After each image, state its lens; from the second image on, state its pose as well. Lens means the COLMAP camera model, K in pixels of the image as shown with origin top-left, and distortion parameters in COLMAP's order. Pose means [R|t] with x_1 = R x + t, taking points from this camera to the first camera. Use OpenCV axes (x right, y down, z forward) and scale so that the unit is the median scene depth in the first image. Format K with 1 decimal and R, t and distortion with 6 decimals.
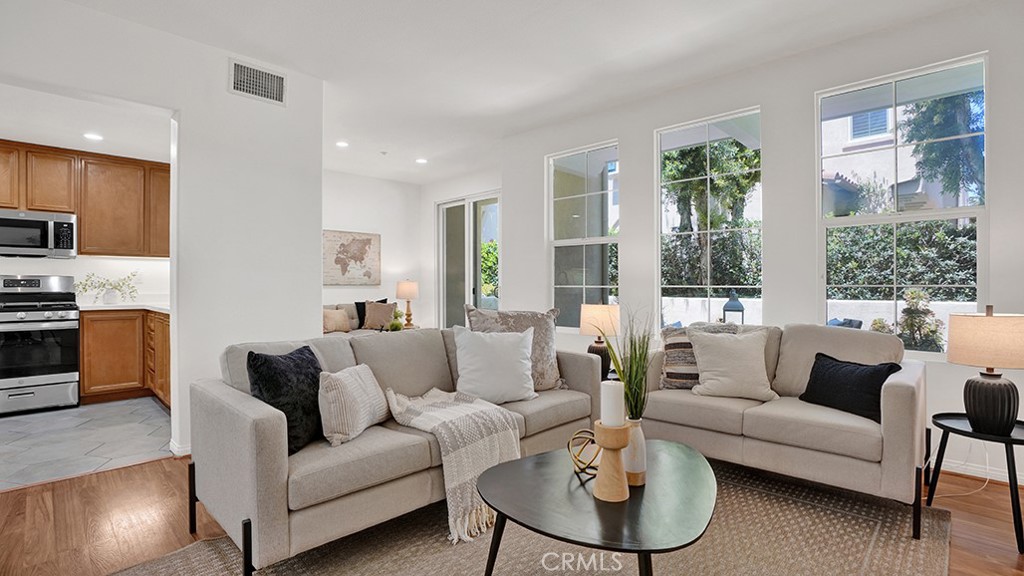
lens RADIAL K [[489.9, 0, 511.7], [0, 489.9, 284.9], [0, 0, 1]] dist [-0.075553, 0.030772]
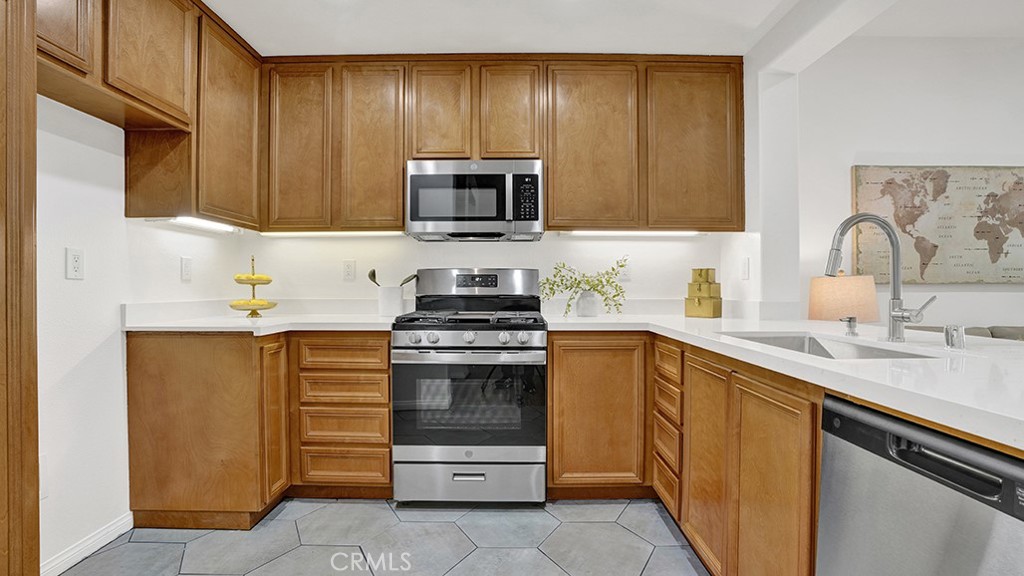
lens RADIAL K [[489.9, 0, 511.7], [0, 489.9, 284.9], [0, 0, 1]] dist [-0.075553, 0.030772]
pose [[0.700502, -0.000309, -0.713650, -0.535433], [-0.000354, 1.000000, -0.000781, 0.002678], [0.713650, 0.000799, 0.700502, 0.563111]]
